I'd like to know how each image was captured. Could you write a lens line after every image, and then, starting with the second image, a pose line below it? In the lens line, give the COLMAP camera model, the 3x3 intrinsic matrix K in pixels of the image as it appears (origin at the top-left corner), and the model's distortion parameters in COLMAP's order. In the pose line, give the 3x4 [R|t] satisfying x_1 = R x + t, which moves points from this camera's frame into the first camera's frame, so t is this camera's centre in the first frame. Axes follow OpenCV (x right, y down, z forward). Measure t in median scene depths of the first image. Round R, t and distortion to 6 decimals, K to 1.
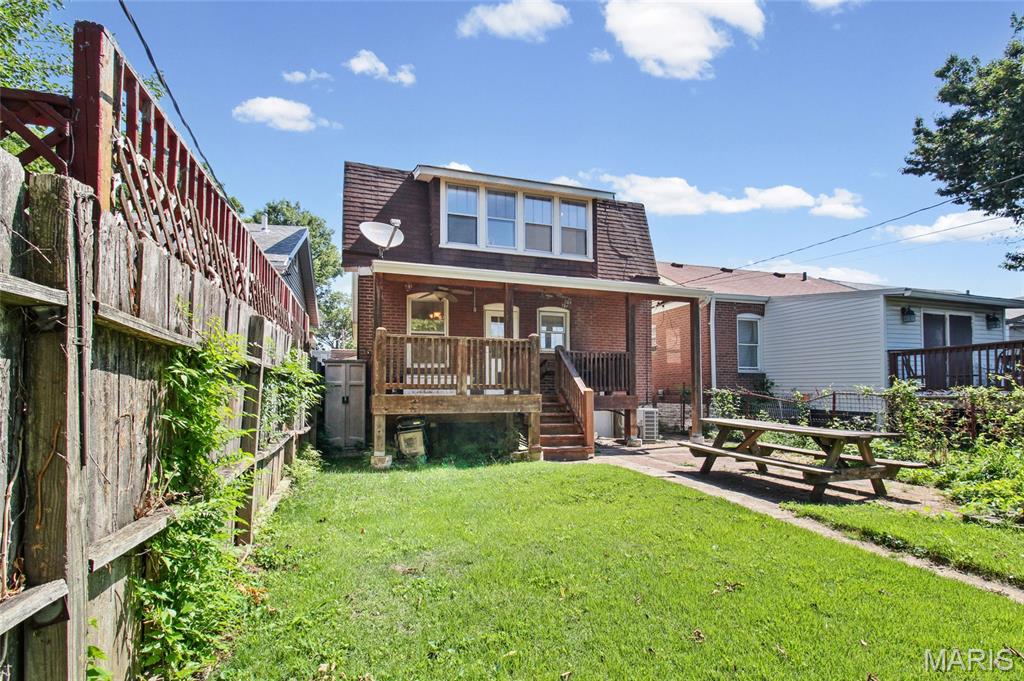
lens RADIAL K [[493.0, 0, 501.8], [0, 493.0, 375.5], [0, 0, 1]] dist [0.020817, -0.002292]
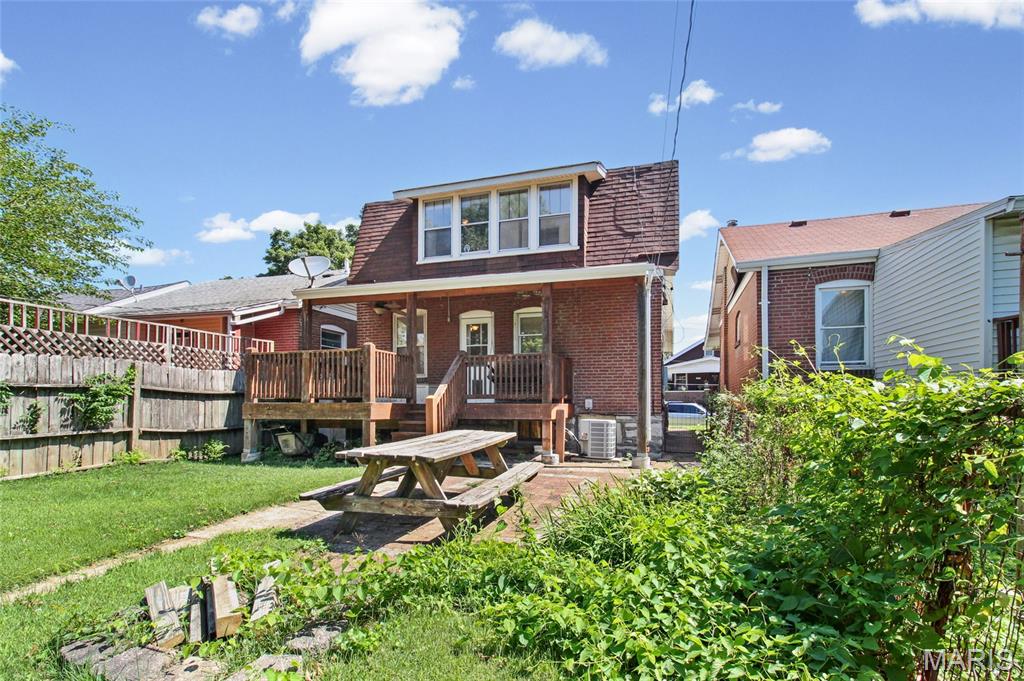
lens RADIAL K [[493.0, 0, 513.6], [0, 493.0, 394.0], [0, 0, 1]] dist [0.020817, -0.002292]
pose [[0.812262, -0.012353, -0.583162, 0.642243], [0.022993, 0.999677, 0.010850, 0.012274], [0.582840, -0.022222, 0.812283, 0.244787]]
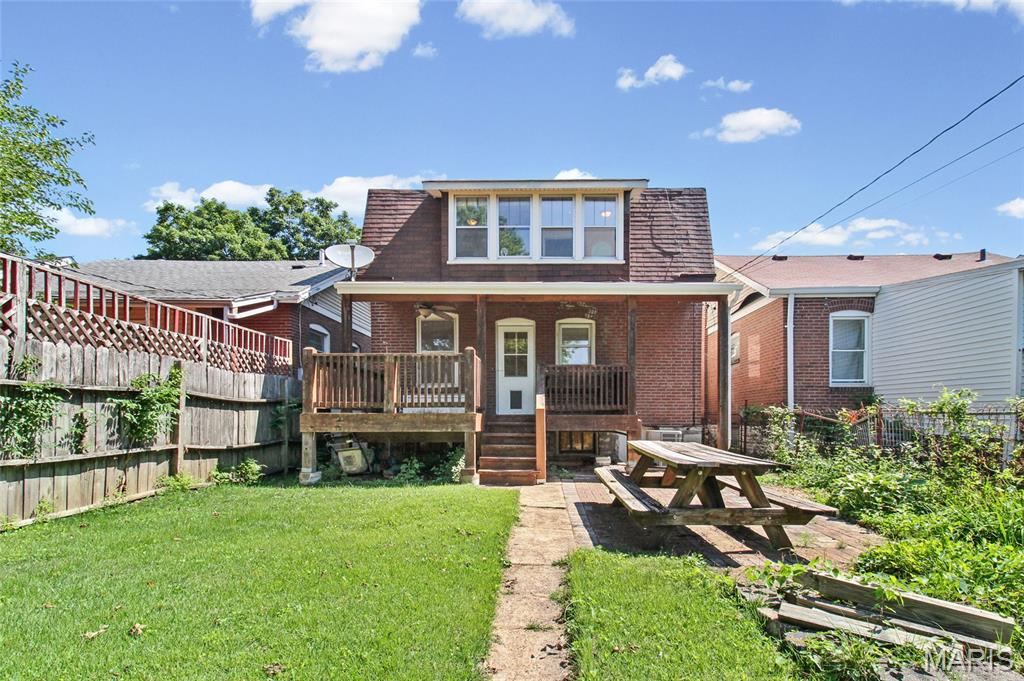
lens RADIAL K [[493.0, 0, 526.4], [0, 493.0, 417.3], [0, 0, 1]] dist [0.020817, -0.002292]
pose [[0.945196, 0.001045, -0.326502, 0.333847], [0.011807, 0.999231, 0.037378, 0.009457], [0.326290, -0.039184, 0.944457, 0.109507]]
